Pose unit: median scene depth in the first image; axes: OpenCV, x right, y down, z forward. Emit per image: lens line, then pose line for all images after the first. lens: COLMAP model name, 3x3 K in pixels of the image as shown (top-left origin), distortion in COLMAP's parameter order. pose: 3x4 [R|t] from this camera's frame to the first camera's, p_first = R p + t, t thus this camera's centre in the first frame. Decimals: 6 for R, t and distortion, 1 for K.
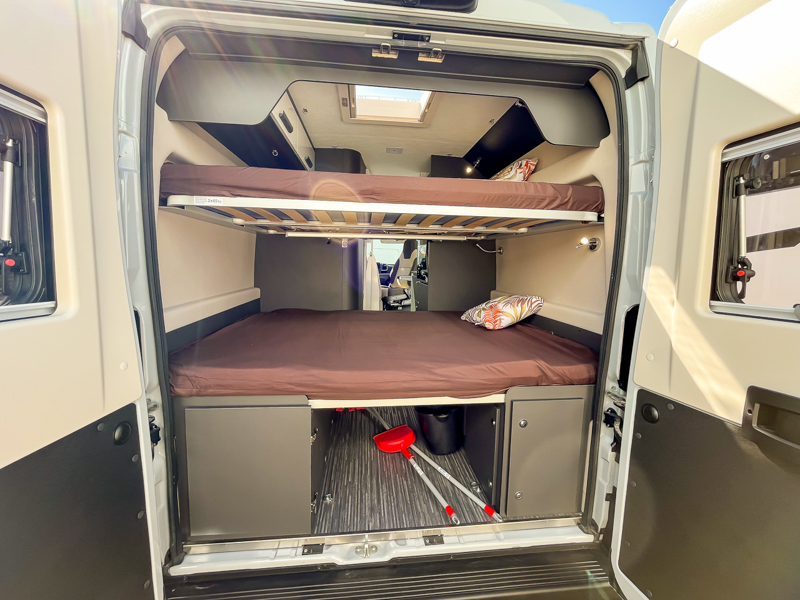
lens RADIAL K [[324.6, 0, 398.3], [0, 324.6, 296.7], [0, 0, 1]] dist [-0.002509, -0.000332]
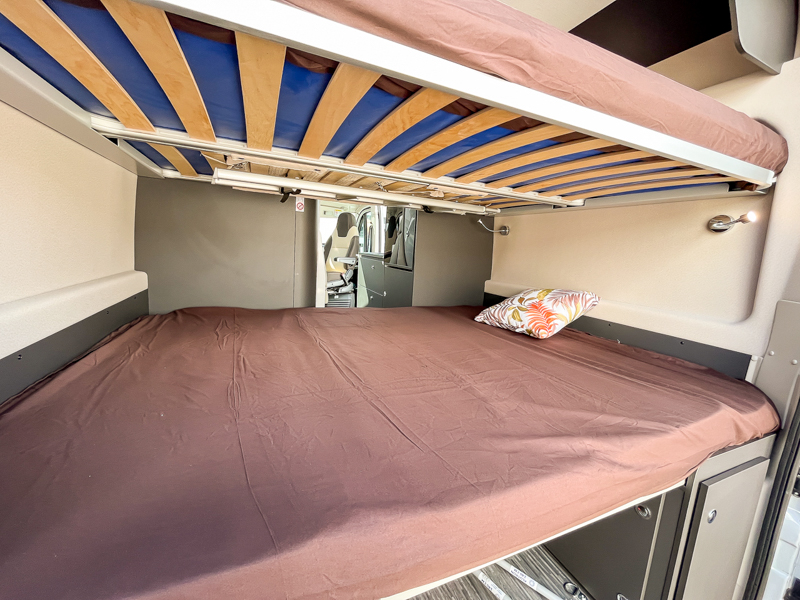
lens RADIAL K [[324.6, 0, 400.2], [0, 324.6, 297.4], [0, 0, 1]] dist [-0.002509, -0.000332]
pose [[0.953291, -0.003884, 0.302027, -0.194070], [-0.013035, 0.998457, 0.053983, -0.020523], [-0.301771, -0.055399, 0.951770, 0.356935]]
